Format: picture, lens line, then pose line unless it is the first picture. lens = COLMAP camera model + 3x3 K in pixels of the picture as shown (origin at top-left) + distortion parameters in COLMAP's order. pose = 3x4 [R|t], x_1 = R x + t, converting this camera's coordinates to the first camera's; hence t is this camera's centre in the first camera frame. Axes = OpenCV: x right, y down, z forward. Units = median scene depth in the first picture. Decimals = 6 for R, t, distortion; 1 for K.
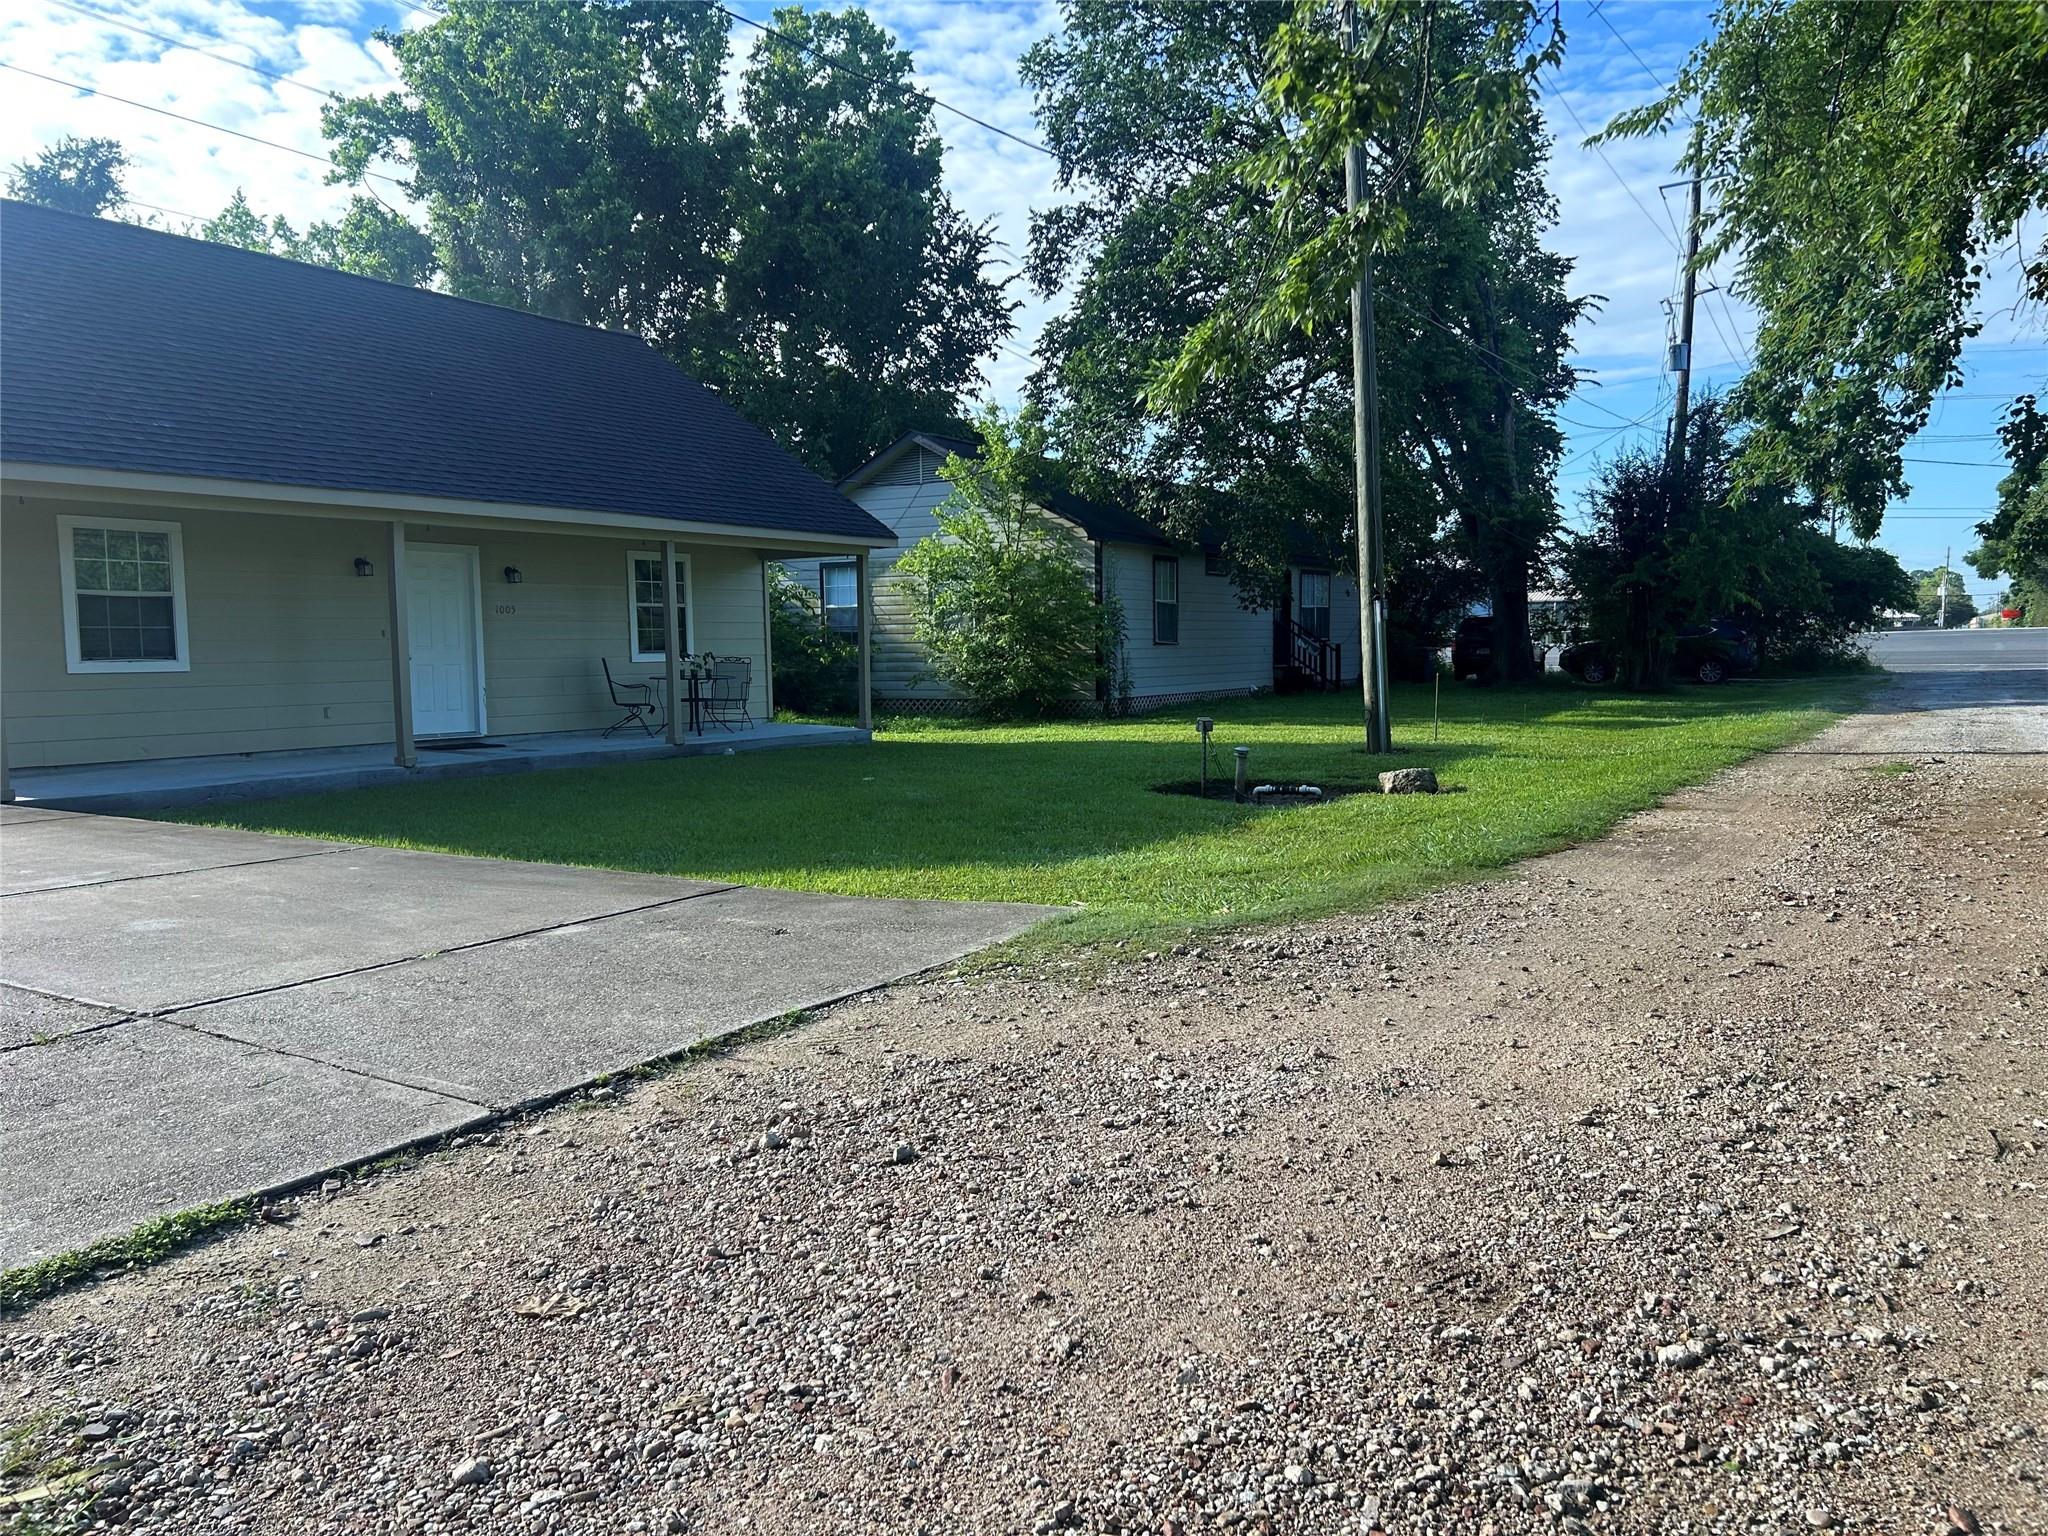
lens RADIAL K [[1508.6, 0, 1024.0], [0, 1508.6, 768.0], [0, 0, 1]] dist [-0.053126, -0.000497]
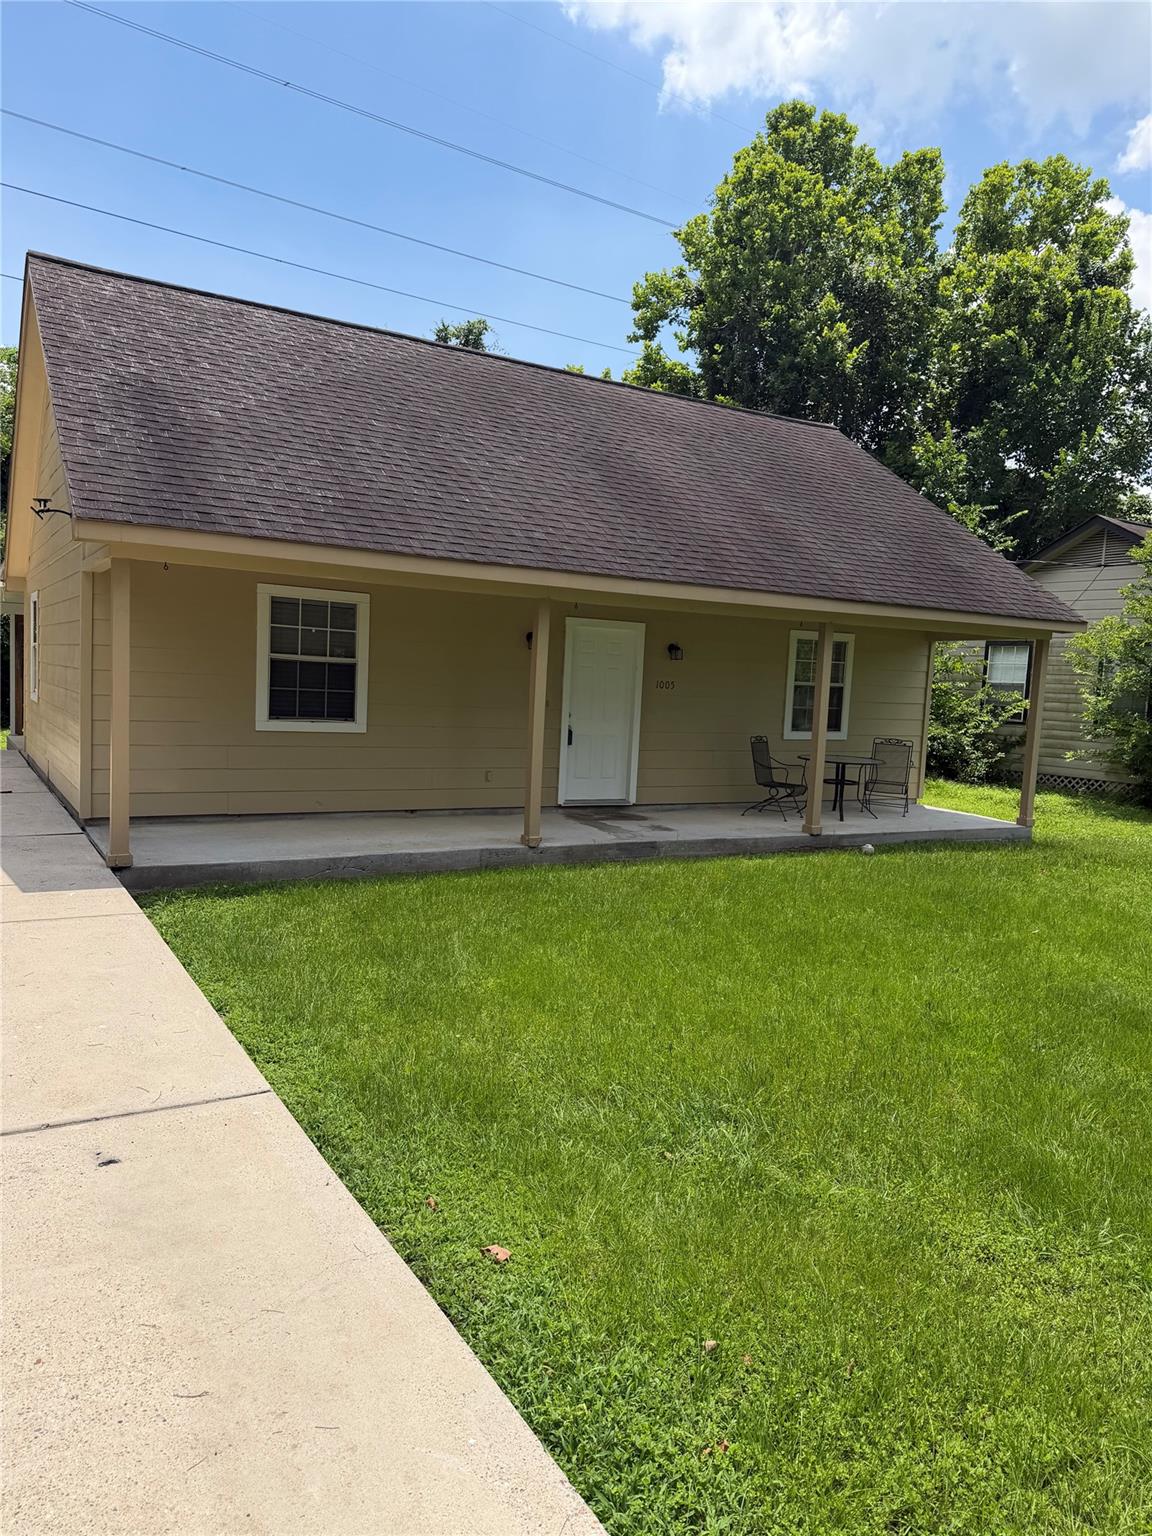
lens RADIAL K [[1085.0, 0, 575.1], [0, 1085.0, 791.4], [0, 0, 1]] dist [0.098321, -0.197907]
pose [[0.884995, 0.096620, -0.455465, -0.042857], [-0.089948, 0.995283, 0.036359, -0.048903], [0.456829, 0.008791, 0.889511, 0.268643]]
